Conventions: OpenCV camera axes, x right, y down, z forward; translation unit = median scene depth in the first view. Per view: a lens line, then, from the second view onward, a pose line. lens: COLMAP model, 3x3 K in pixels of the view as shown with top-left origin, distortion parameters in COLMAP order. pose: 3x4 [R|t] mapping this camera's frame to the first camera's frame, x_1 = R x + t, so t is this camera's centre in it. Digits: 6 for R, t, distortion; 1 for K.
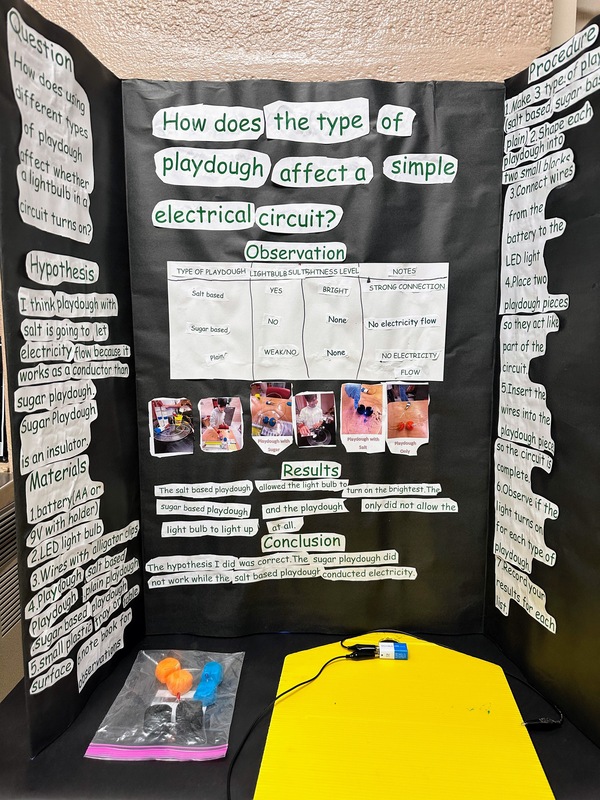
lens RADIAL K [[578.5, 0, 224.2], [0, 578.5, 397.8], [0, 0, 1]] dist [0.075166, -0.078794]
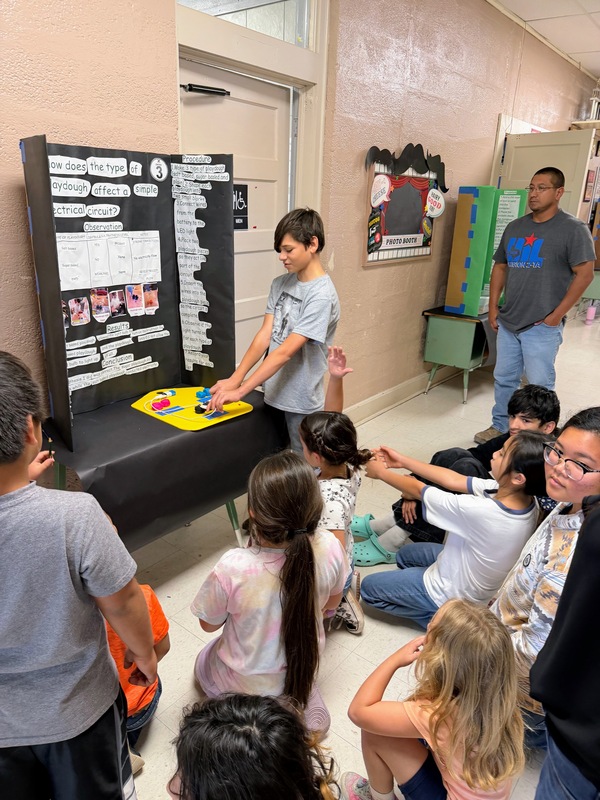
lens RADIAL K [[572.5, 0, 298.0], [0, 572.5, 402.3], [0, 0, 1]] dist [-0.021298, 0.000408]
pose [[0.602822, -0.245760, 0.759084, -1.206319], [0.062000, 0.962932, 0.262521, -0.132713], [-0.795463, -0.111190, 0.595714, -0.910218]]
